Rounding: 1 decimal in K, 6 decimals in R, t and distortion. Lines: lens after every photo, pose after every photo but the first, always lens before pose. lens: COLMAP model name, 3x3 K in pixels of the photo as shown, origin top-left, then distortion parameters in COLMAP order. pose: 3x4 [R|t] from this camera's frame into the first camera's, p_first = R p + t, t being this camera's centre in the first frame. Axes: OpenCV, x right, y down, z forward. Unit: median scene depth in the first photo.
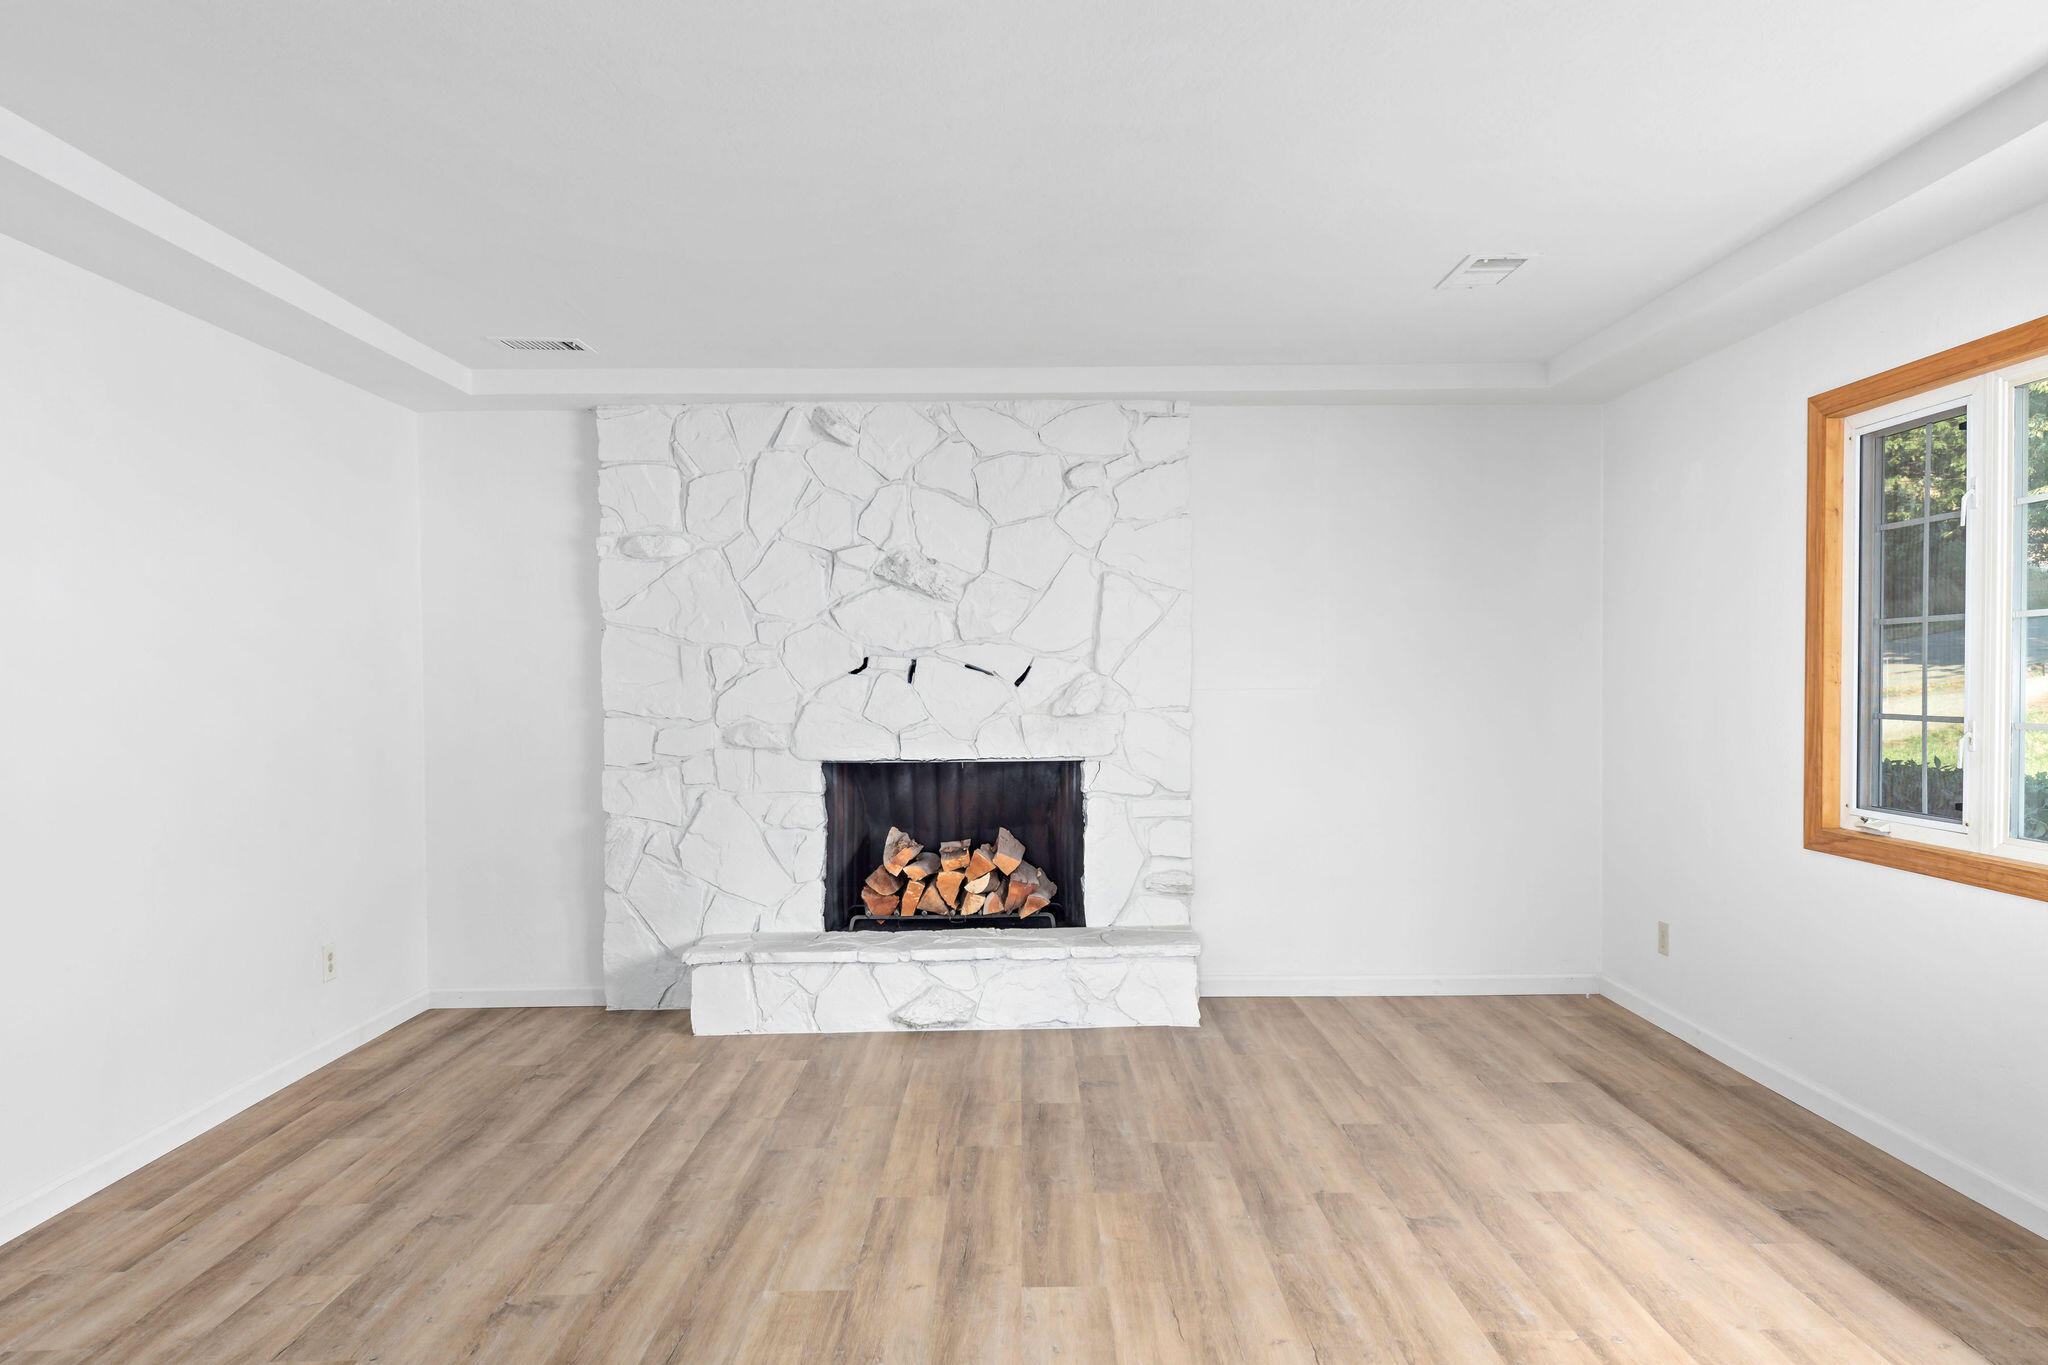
lens RADIAL K [[1364.4, 0, 1036.0], [0, 1364.4, 711.7], [0, 0, 1]] dist [0.002542, -0.007710]
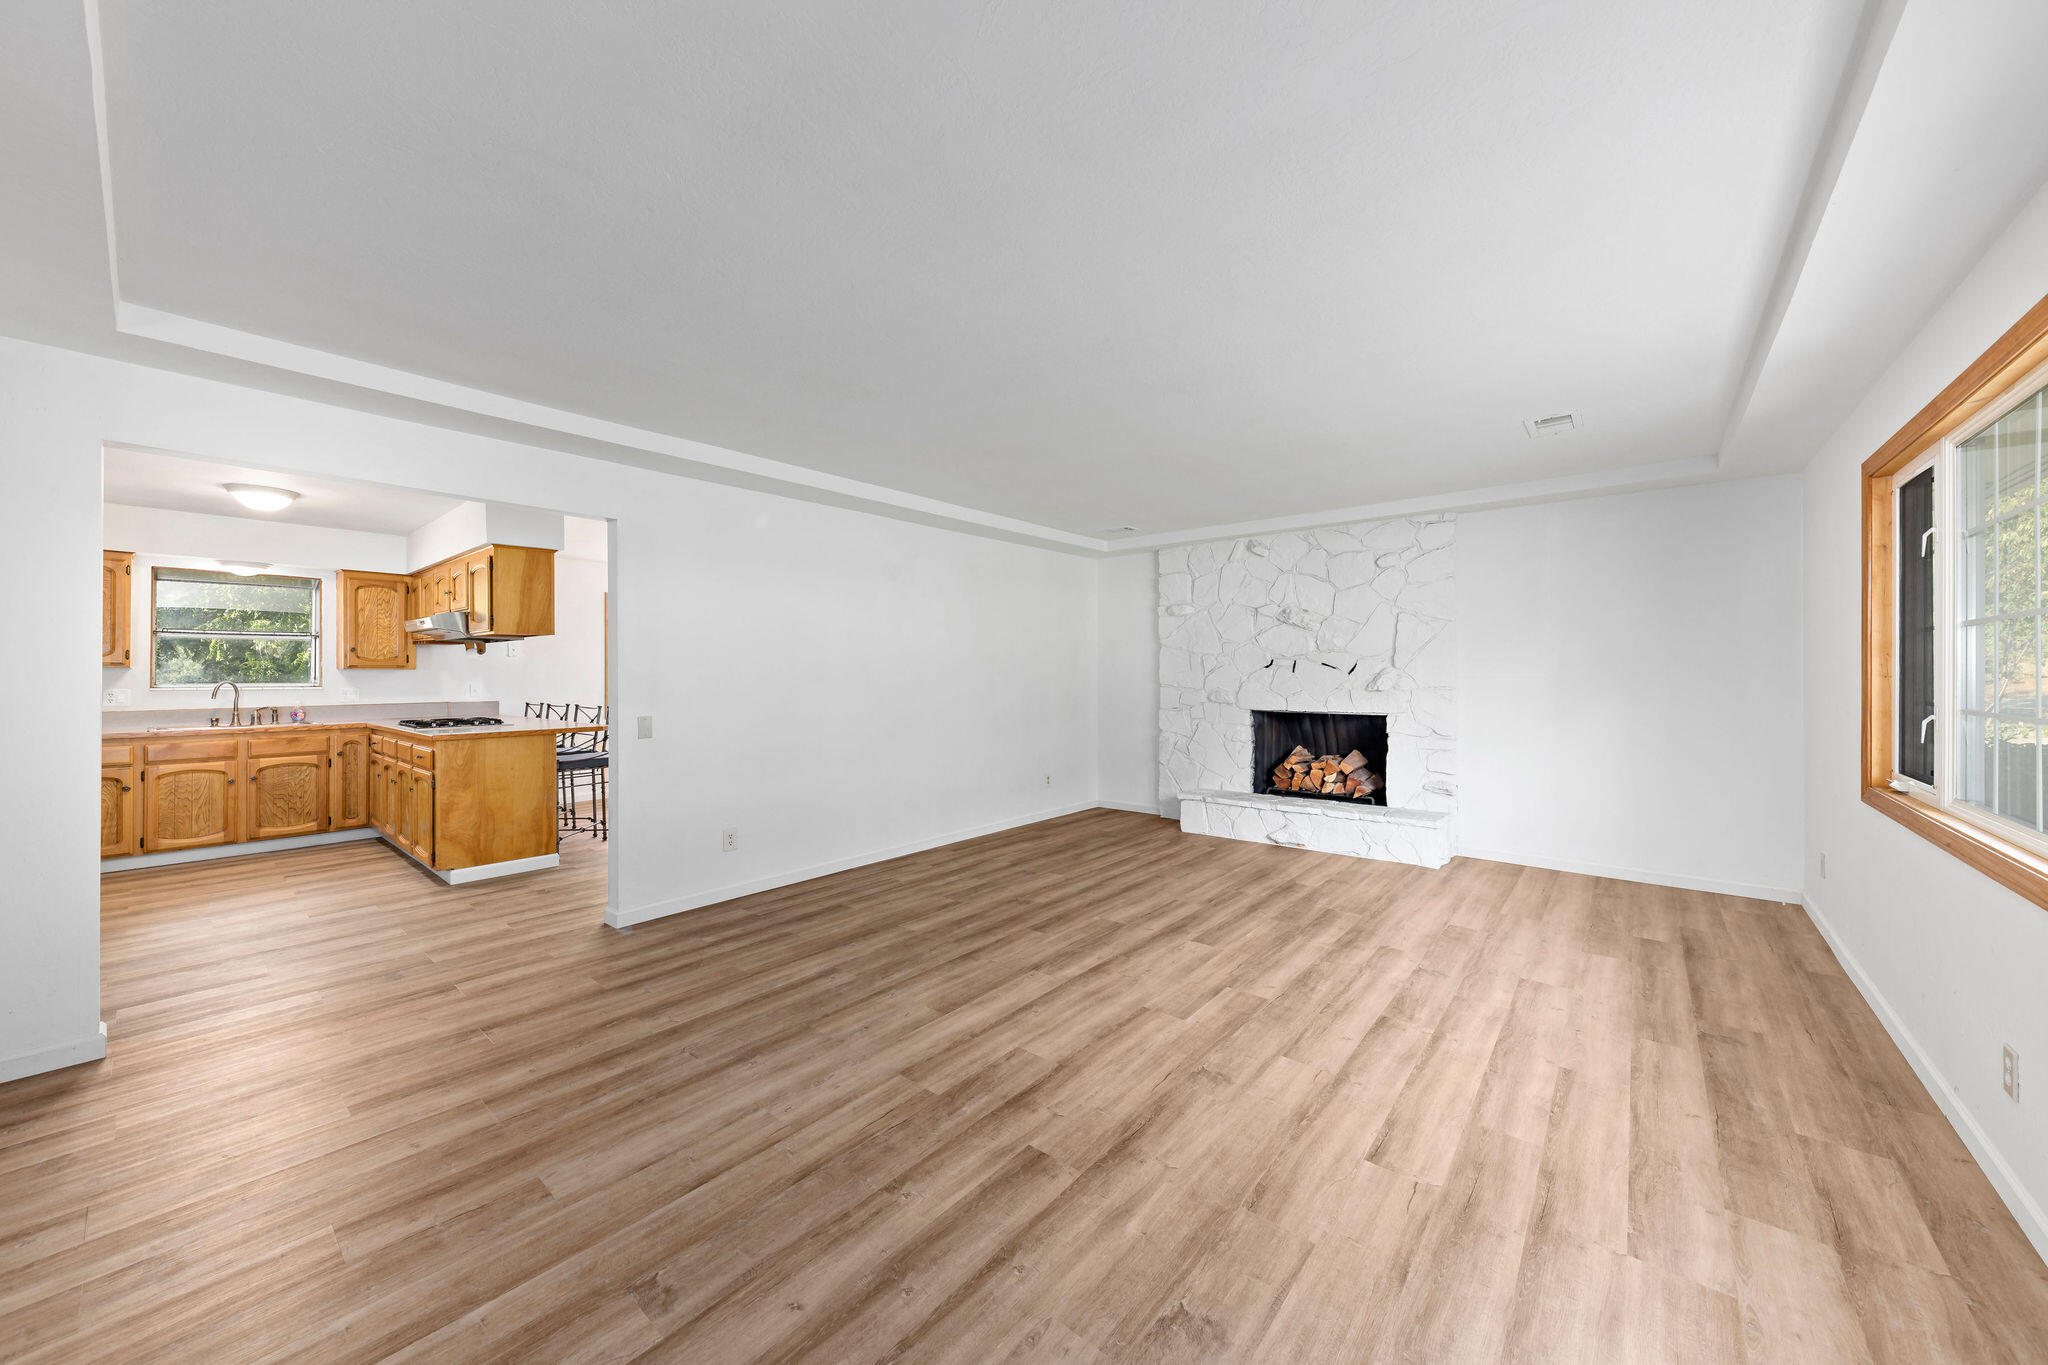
lens RADIAL K [[725.0, 0, 1040.1], [0, 725.0, 670.3], [0, 0, 1]] dist [0.002620, -0.001865]
pose [[0.763467, 0.004716, -0.645830, 0.330785], [-0.018949, 0.999706, -0.015101, -0.001110], [0.645569, 0.023767, 0.763332, -0.049221]]
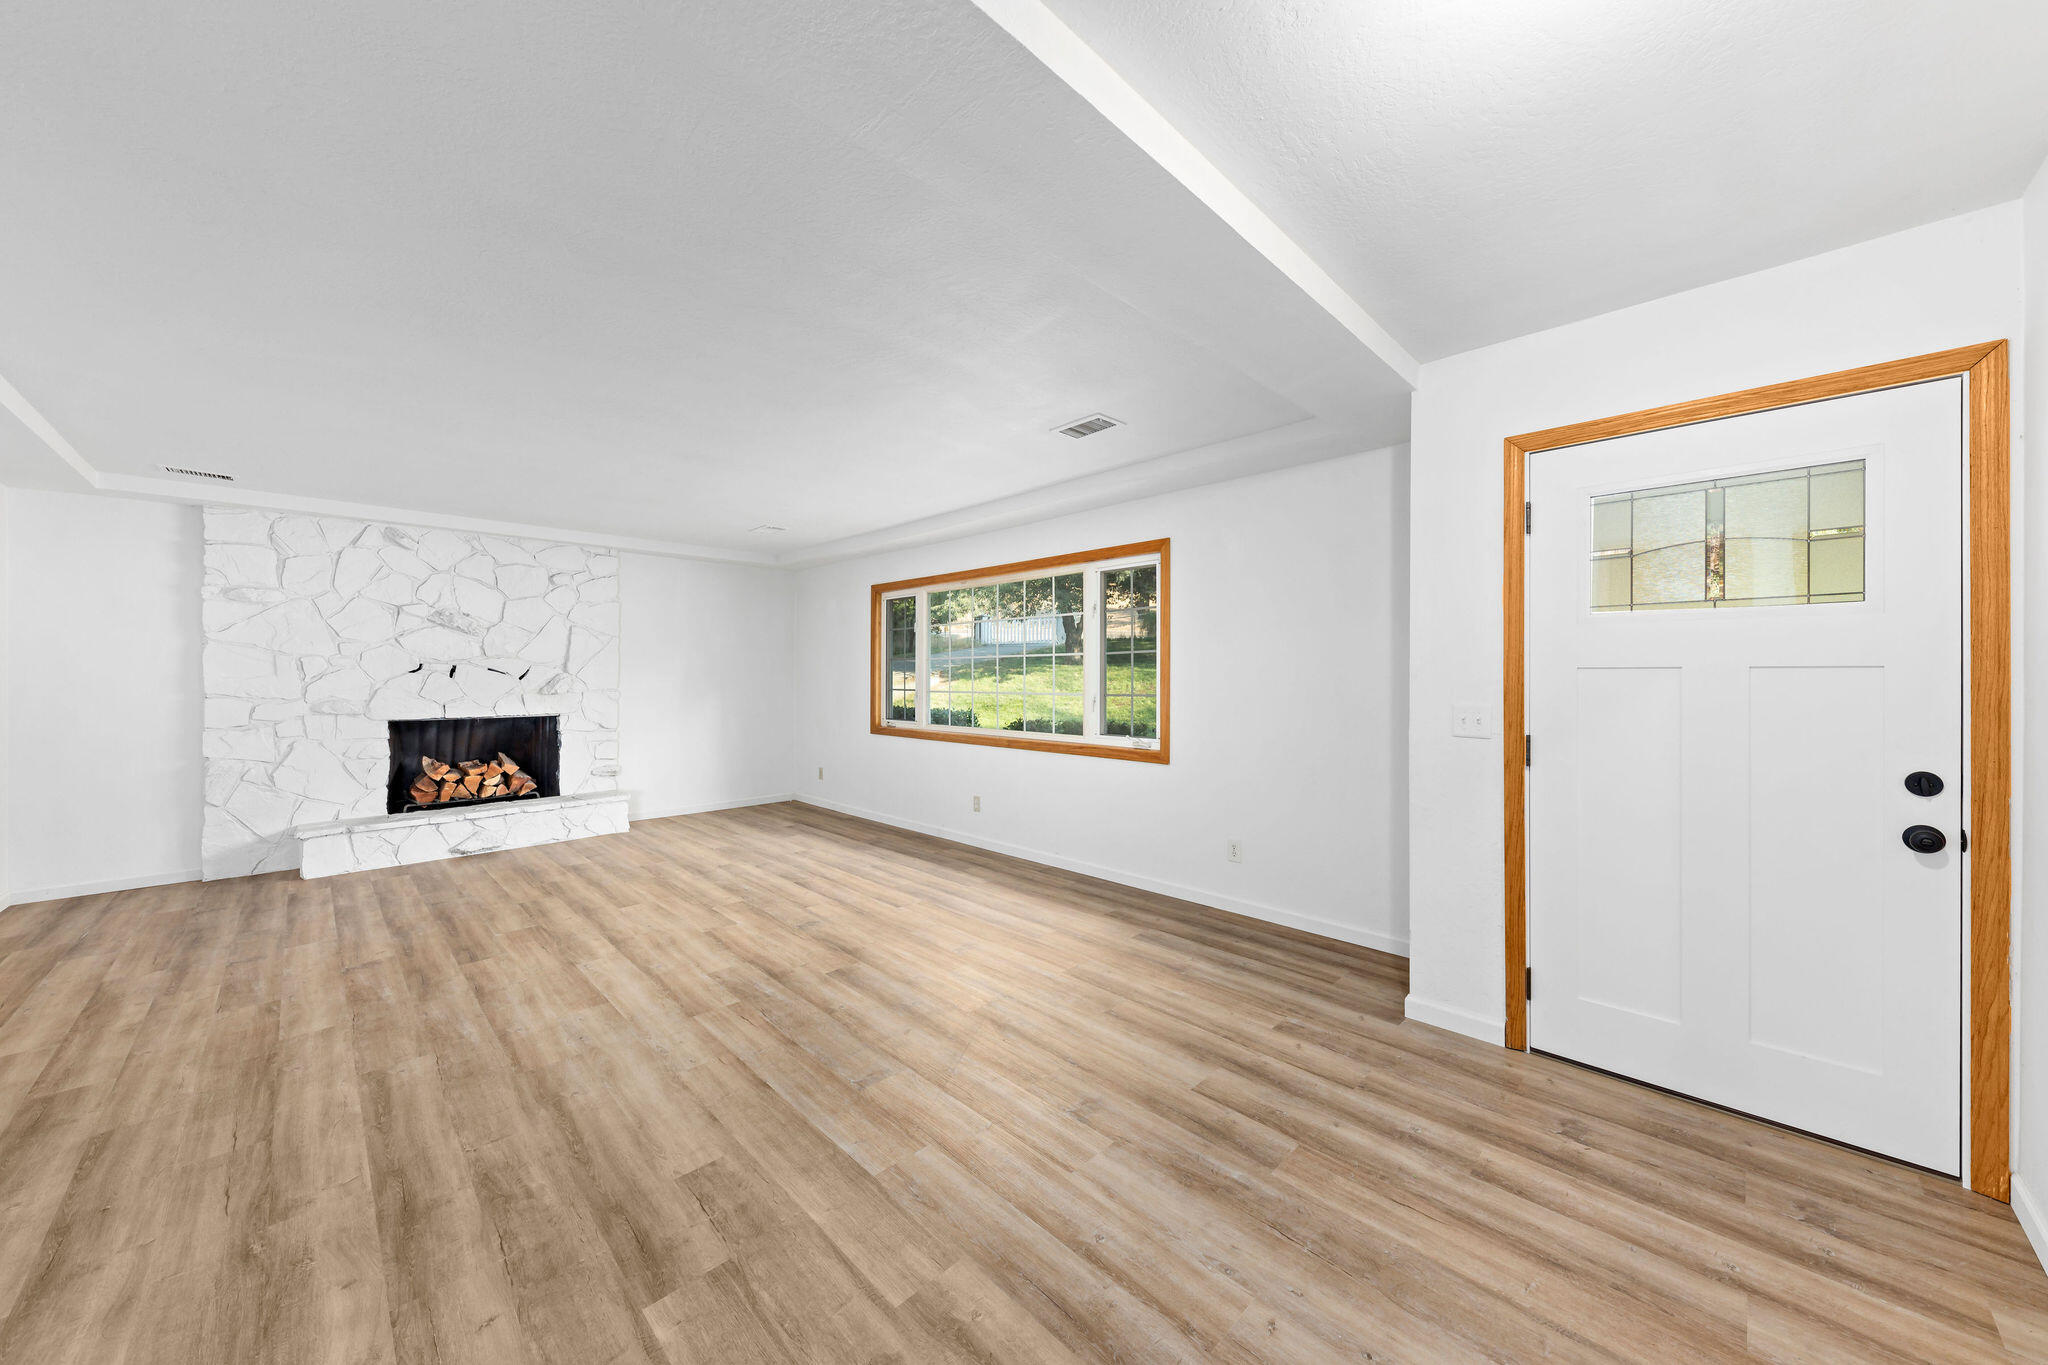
lens RADIAL K [[725.0, 0, 1052.5], [0, 725.0, 674.7], [0, 0, 1]] dist [0.002620, -0.001865]
pose [[0.701861, 0.007375, 0.712276, -0.241932], [0.012351, 0.999670, -0.022520, 0.008672], [-0.712207, 0.024604, 0.701538, -0.335680]]
